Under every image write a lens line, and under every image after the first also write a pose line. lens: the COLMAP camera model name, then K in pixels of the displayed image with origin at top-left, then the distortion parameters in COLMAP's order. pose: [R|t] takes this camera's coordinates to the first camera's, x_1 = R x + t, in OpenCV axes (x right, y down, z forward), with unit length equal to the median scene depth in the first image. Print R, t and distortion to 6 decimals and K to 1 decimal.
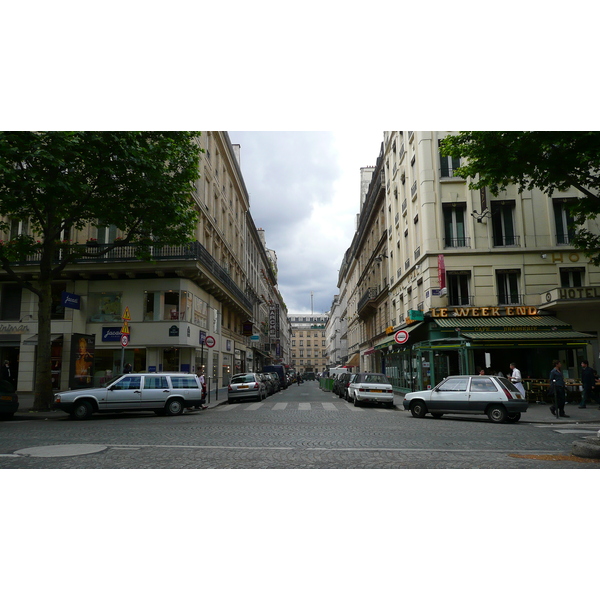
lens RADIAL K [[452.3, 0, 300.3], [0, 452.3, 305.9], [0, 0, 1]] dist [-0.003505, -0.003591]
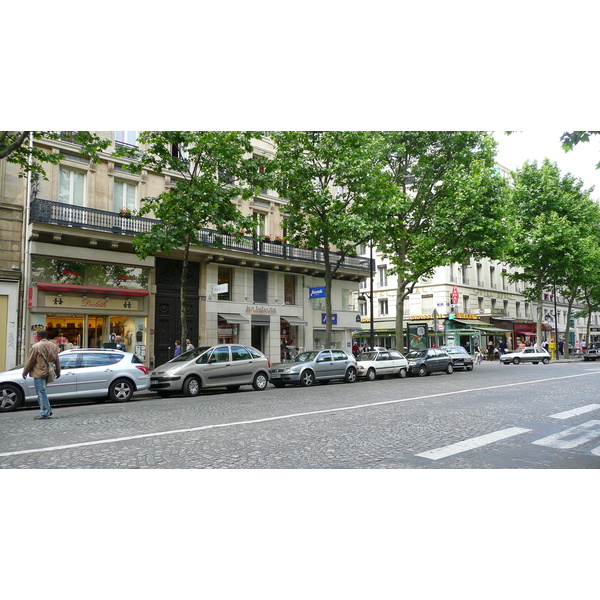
lens RADIAL K [[452.3, 0, 300.3], [0, 452.3, 305.9], [0, 0, 1]] dist [-0.003505, -0.003591]
pose [[0.680079, 0.064943, 0.730257, -1.544070], [-0.082433, 0.996526, -0.011854, 0.050008], [-0.728490, -0.052136, 0.683070, 0.168513]]
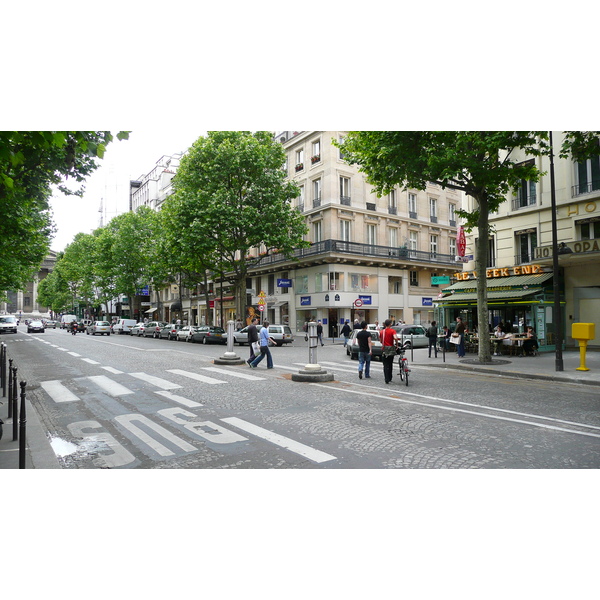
lens RADIAL K [[452.3, 0, 300.3], [0, 452.3, 305.9], [0, 0, 1]] dist [-0.003505, -0.003591]
pose [[0.629812, -0.020094, -0.776488, 0.933480], [0.107008, 0.992378, 0.061113, -0.025056], [0.769342, -0.121580, 0.627162, -0.078314]]
